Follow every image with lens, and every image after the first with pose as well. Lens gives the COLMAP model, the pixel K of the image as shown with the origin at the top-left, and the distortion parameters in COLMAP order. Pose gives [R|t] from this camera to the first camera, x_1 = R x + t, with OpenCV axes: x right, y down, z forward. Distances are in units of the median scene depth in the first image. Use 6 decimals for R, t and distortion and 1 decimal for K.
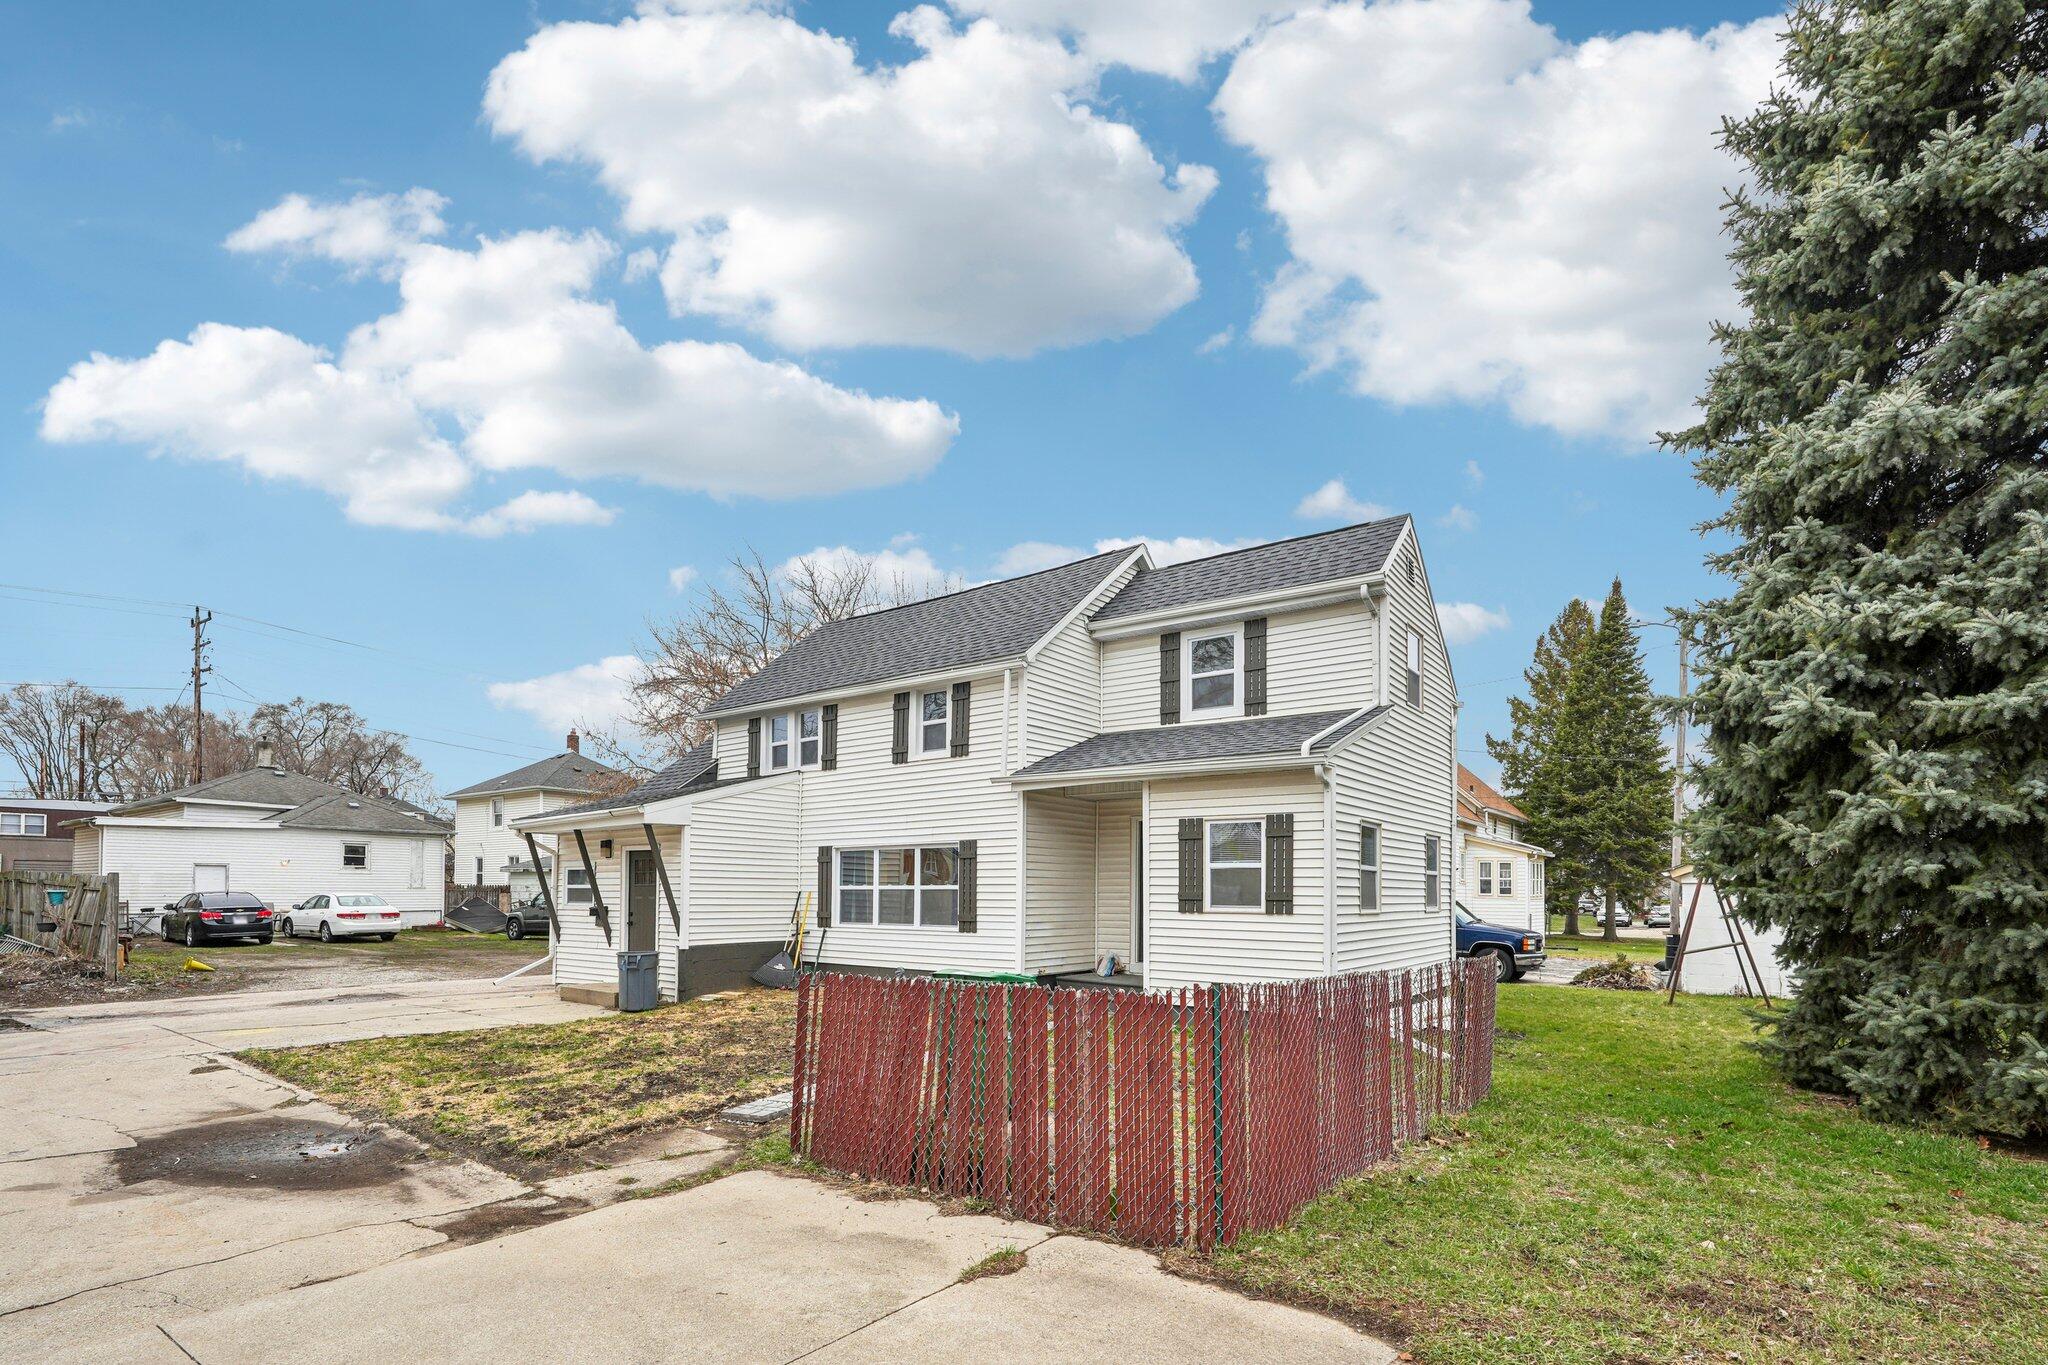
lens RADIAL K [[1001.0, 0, 965.7], [0, 1001.0, 683.4], [0, 0, 1]] dist [-0.002764, 0.000365]
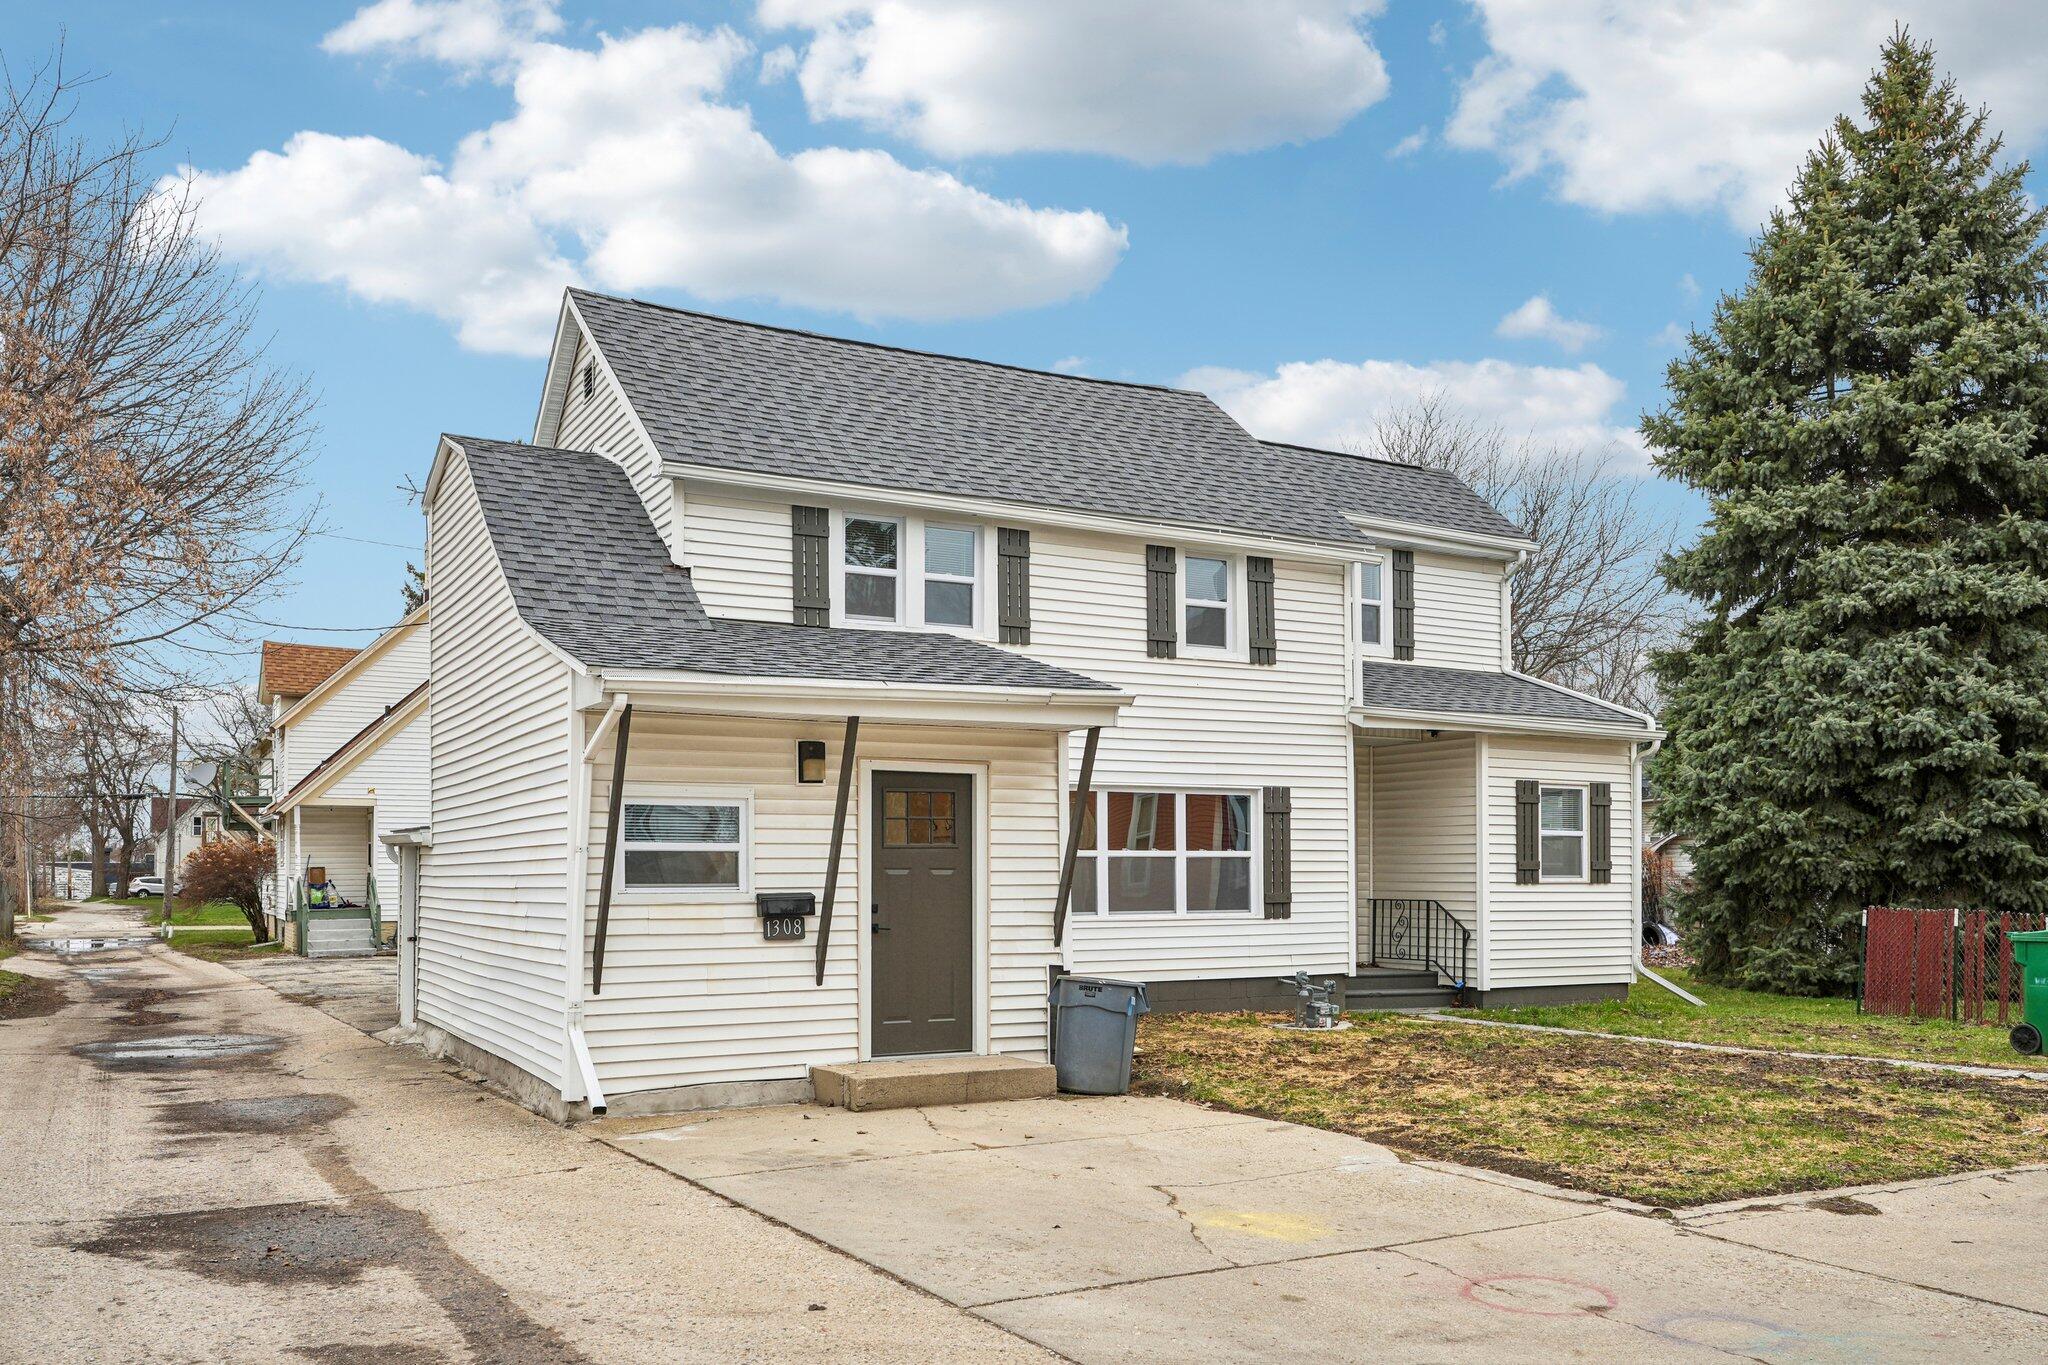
lens RADIAL K [[1627.6, 0, 1032.6], [0, 1627.6, 642.5], [0, 0, 1]] dist [-0.011898, 0.000878]
pose [[0.369136, 0.123801, 0.921093, -1.127182], [-0.190469, 0.980129, -0.055404, 0.155729], [-0.909649, -0.154988, 0.385381, 0.748022]]
